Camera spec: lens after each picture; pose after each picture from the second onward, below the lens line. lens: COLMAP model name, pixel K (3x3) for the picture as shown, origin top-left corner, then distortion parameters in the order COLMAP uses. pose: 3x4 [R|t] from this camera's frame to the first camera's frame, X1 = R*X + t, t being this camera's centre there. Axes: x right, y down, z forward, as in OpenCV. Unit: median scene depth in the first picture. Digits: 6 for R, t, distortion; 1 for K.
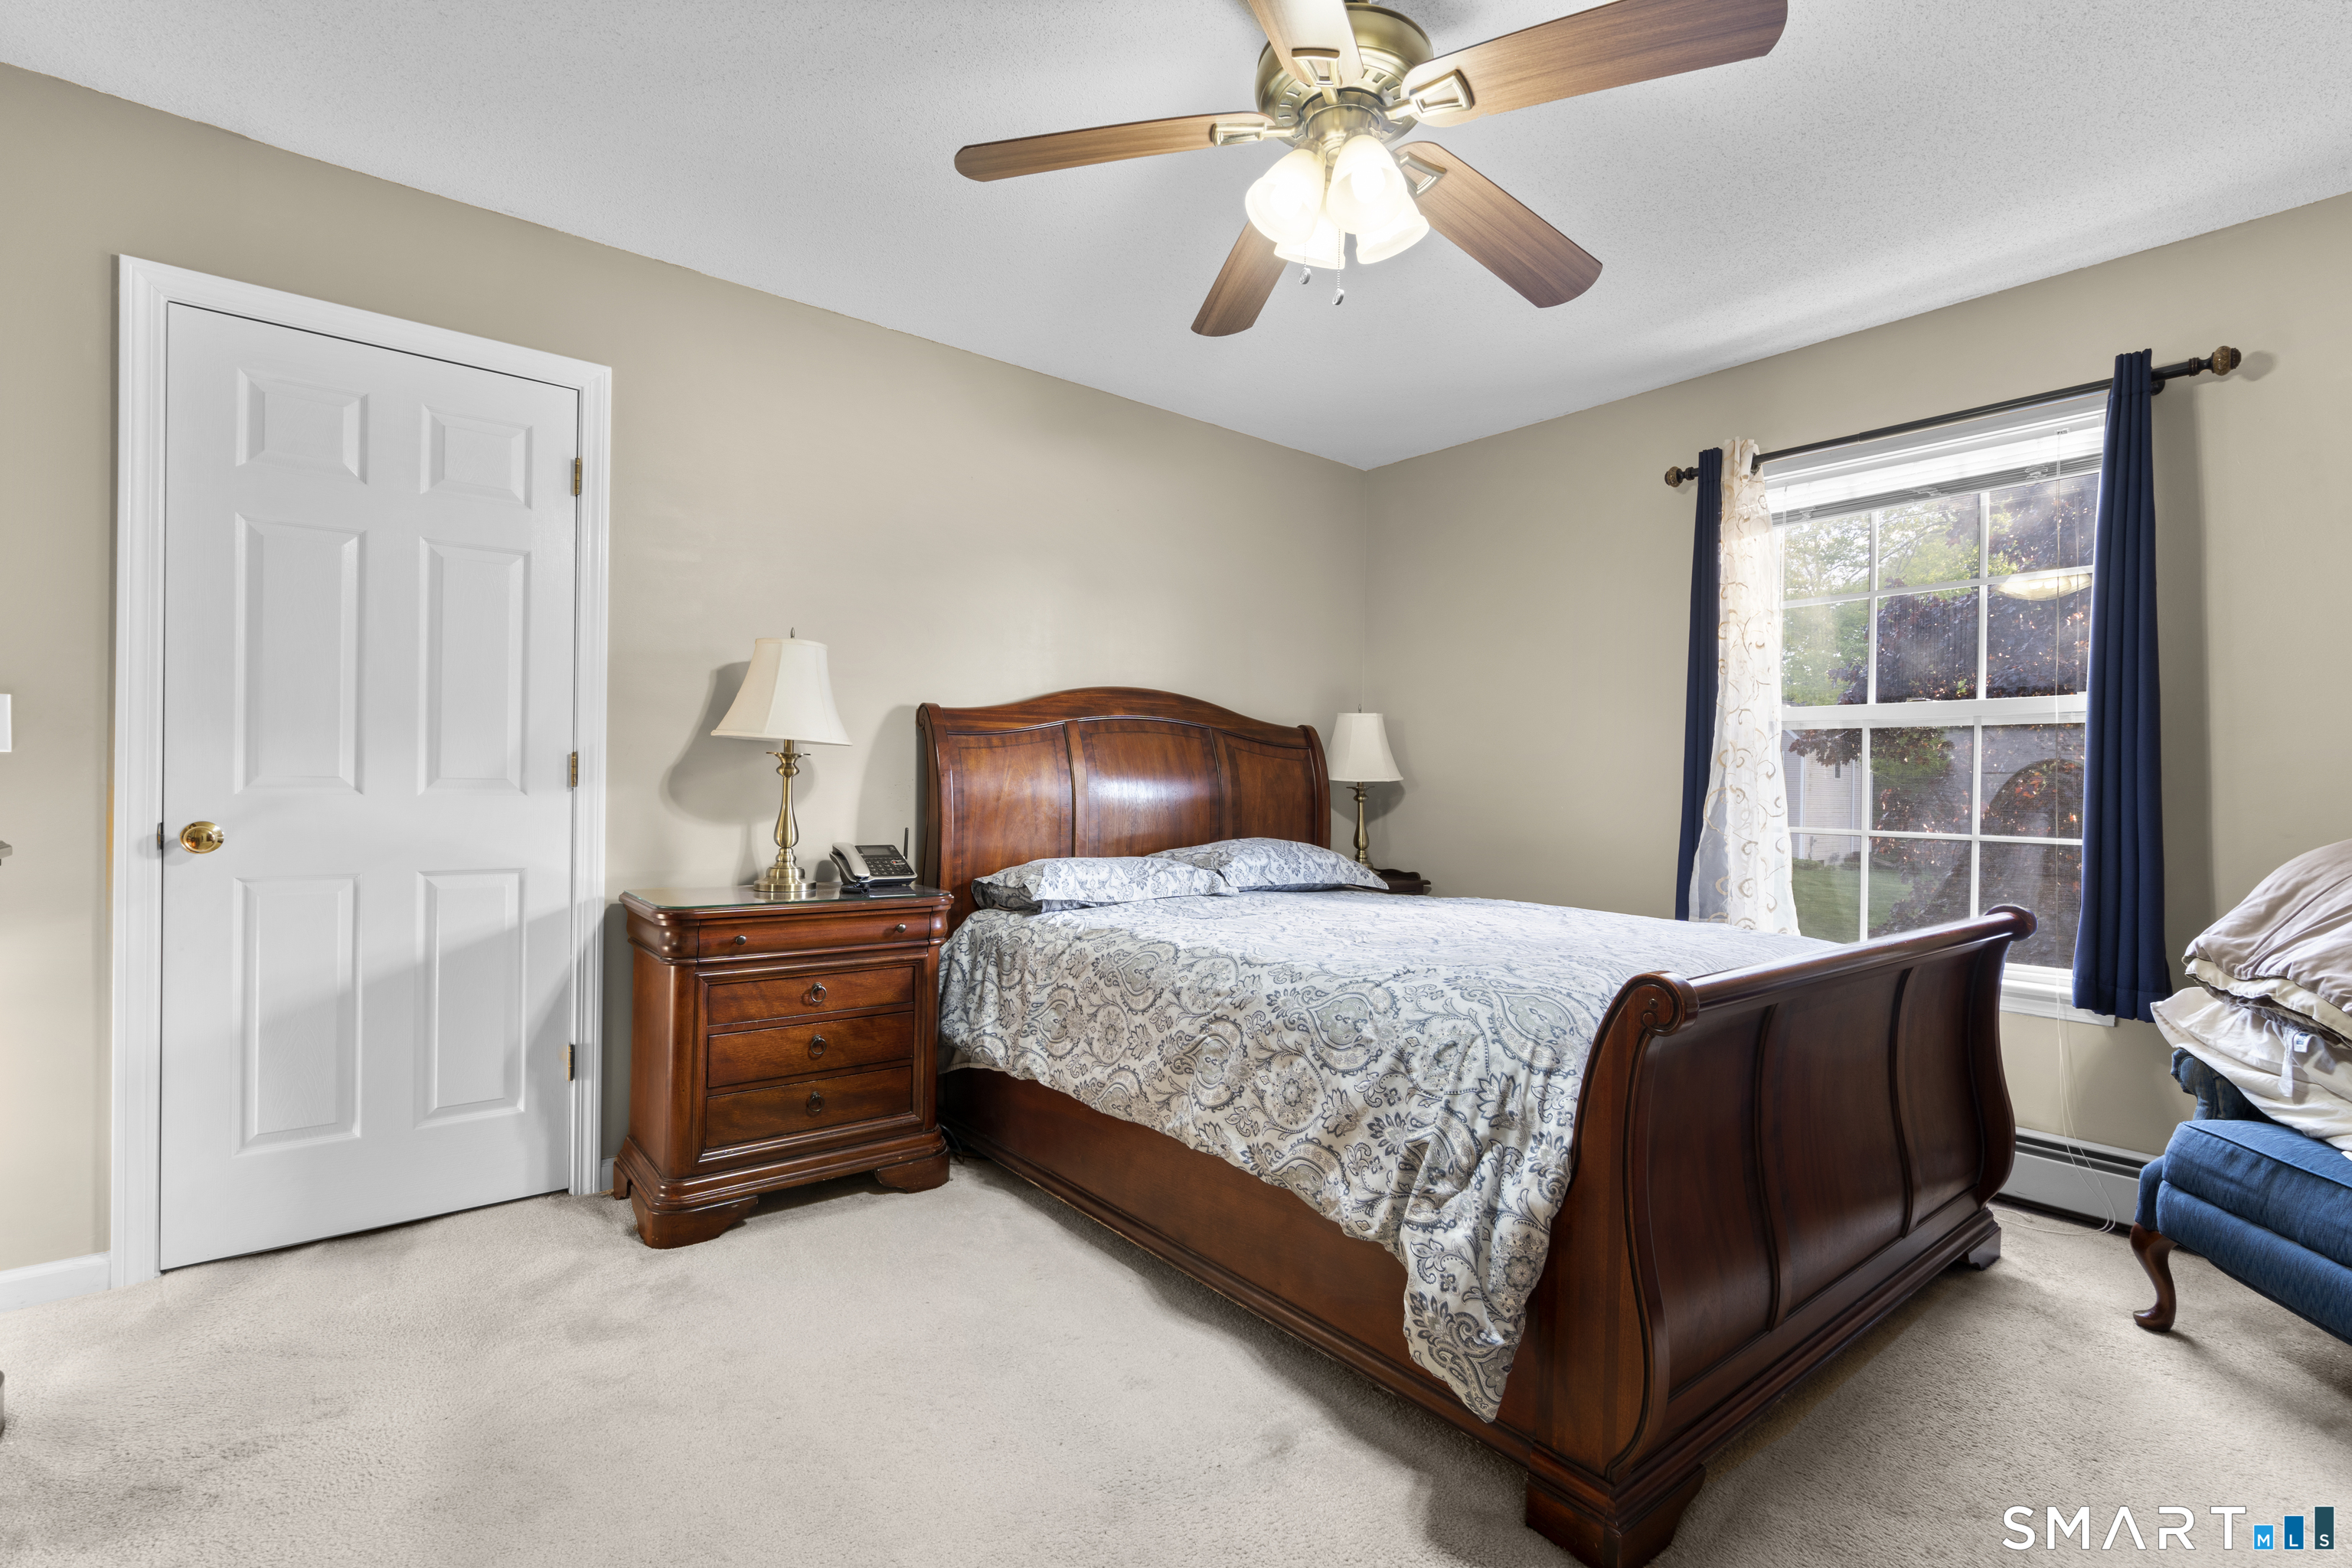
lens RADIAL K [[1050.8, 0, 1175.3], [0, 1050.8, 790.0], [0, 0, 1]] dist [-0.009695, 0.004067]
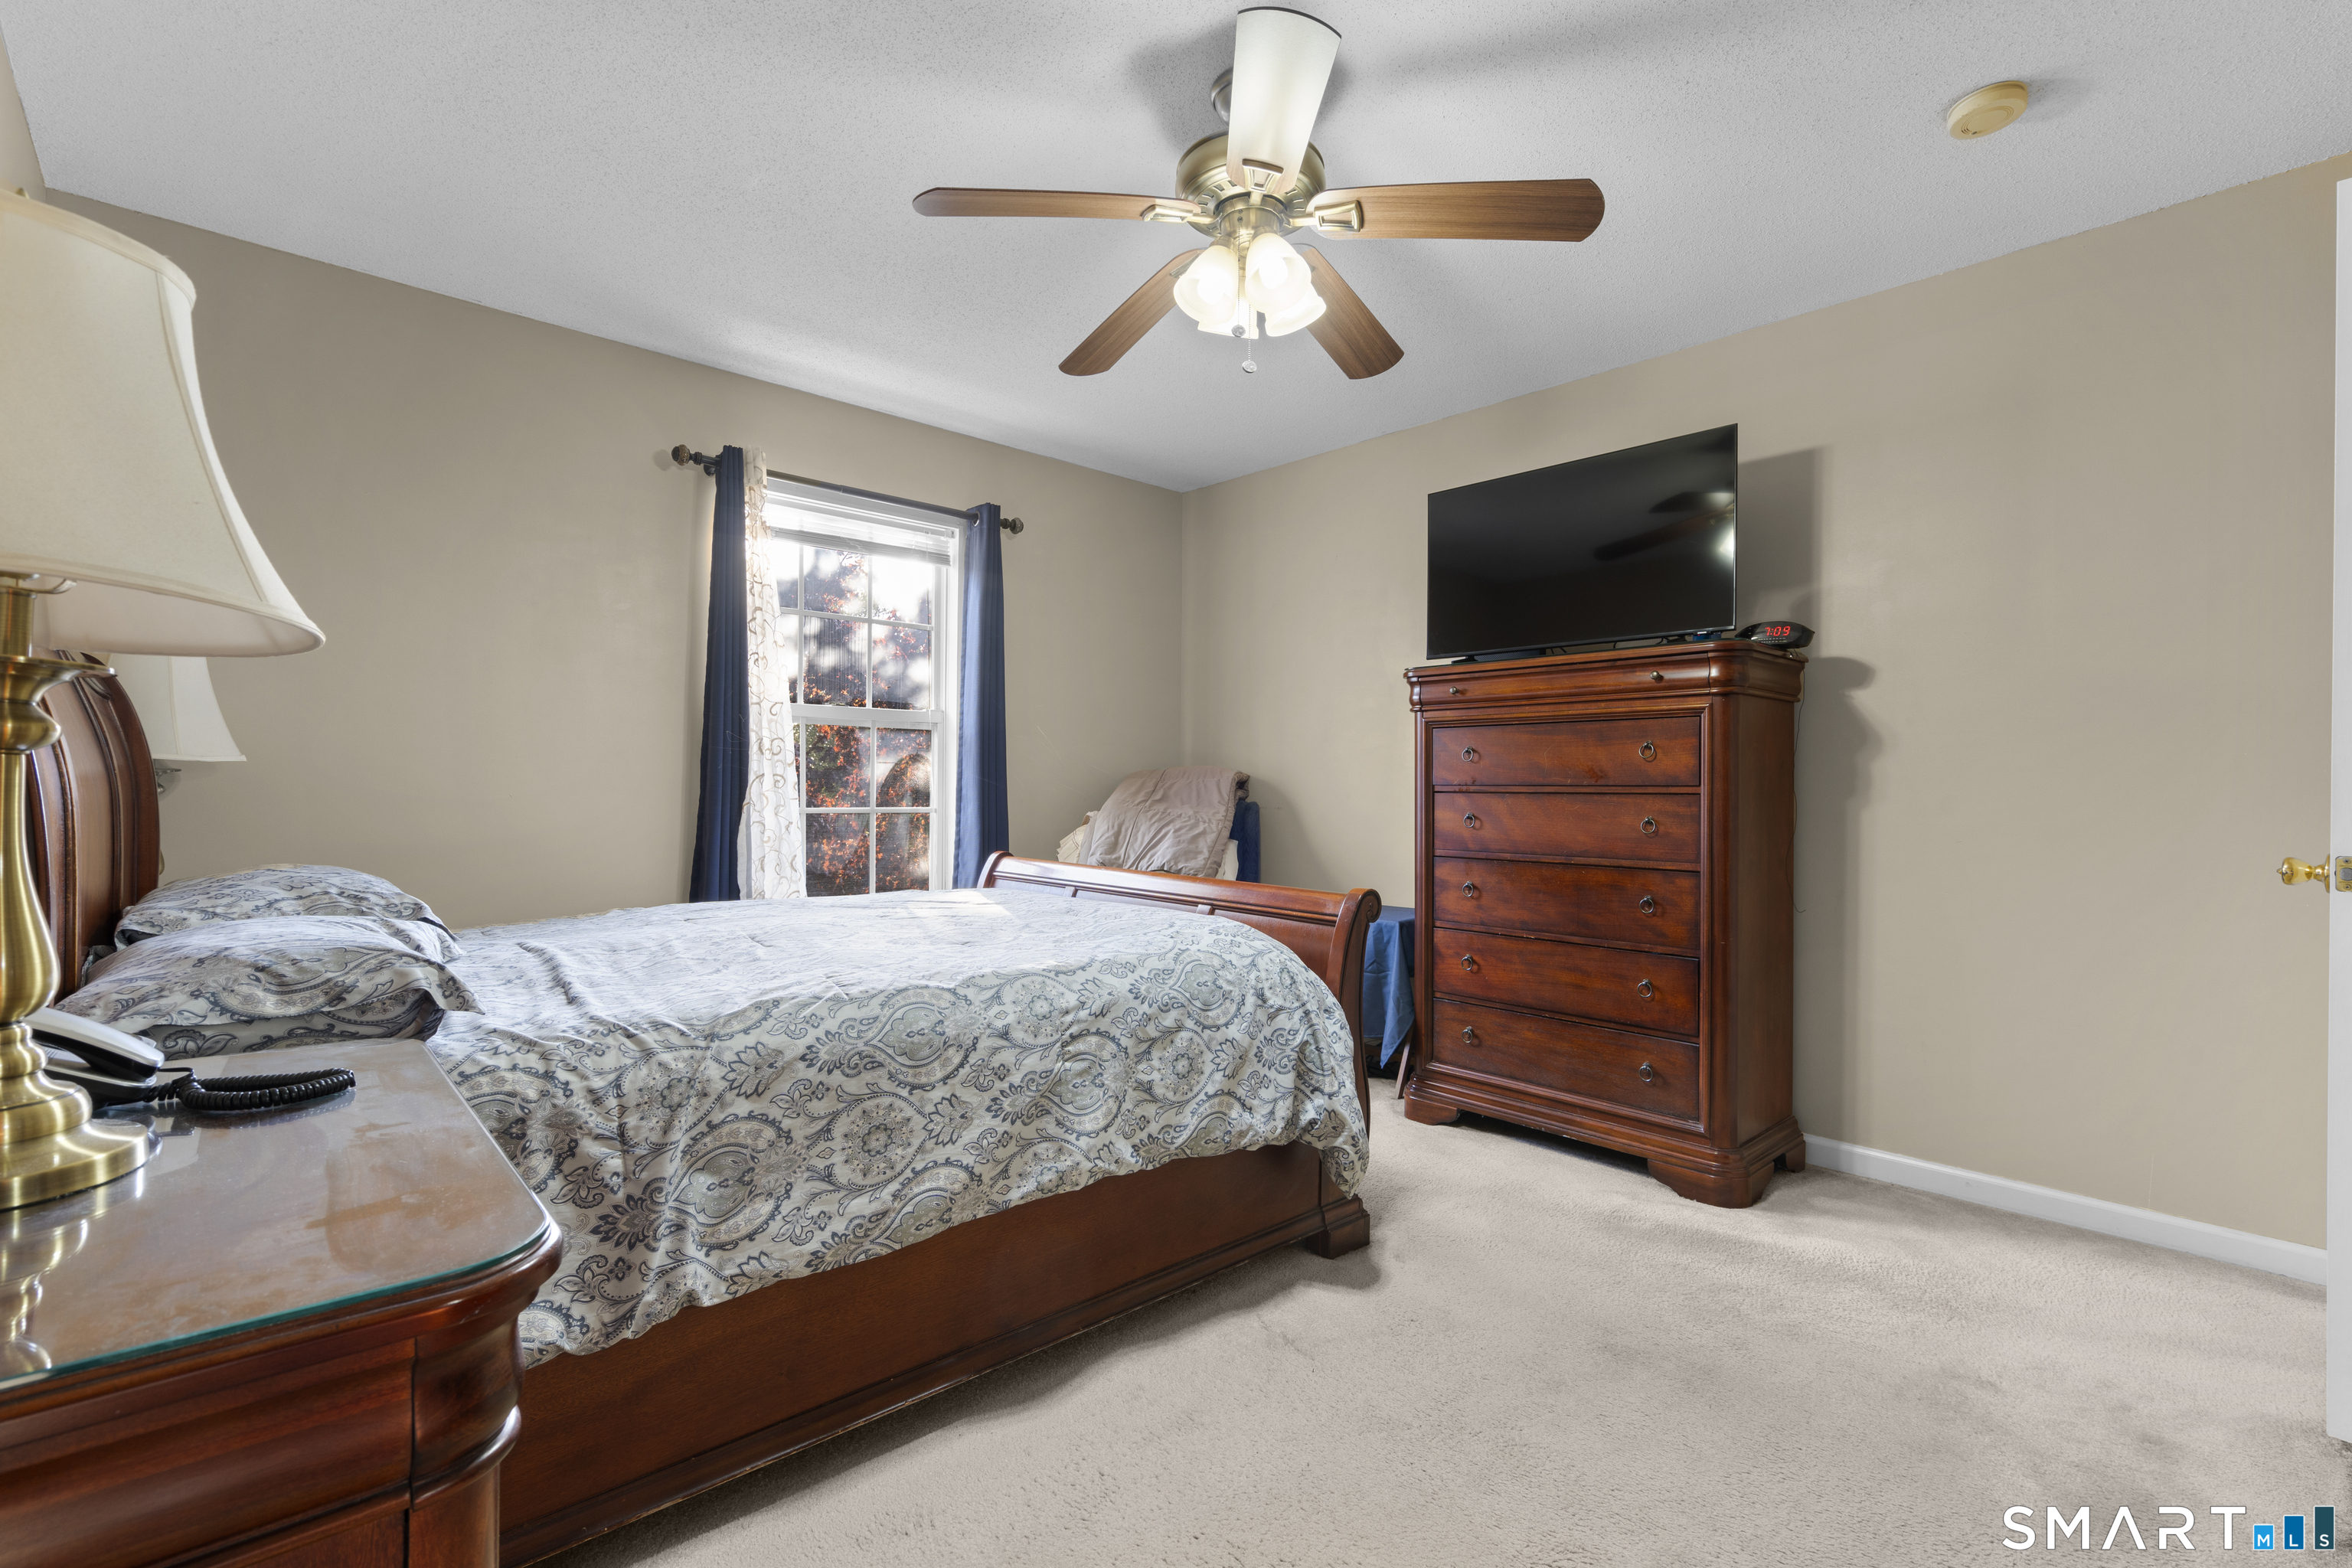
lens RADIAL K [[1050.8, 0, 1175.3], [0, 1050.8, 790.0], [0, 0, 1]] dist [-0.009695, 0.004067]
pose [[-0.051386, -0.019592, 0.998487, -0.888657], [-0.006514, 0.999793, 0.019283, -0.014339], [-0.998658, -0.005514, -0.051503, 0.987485]]
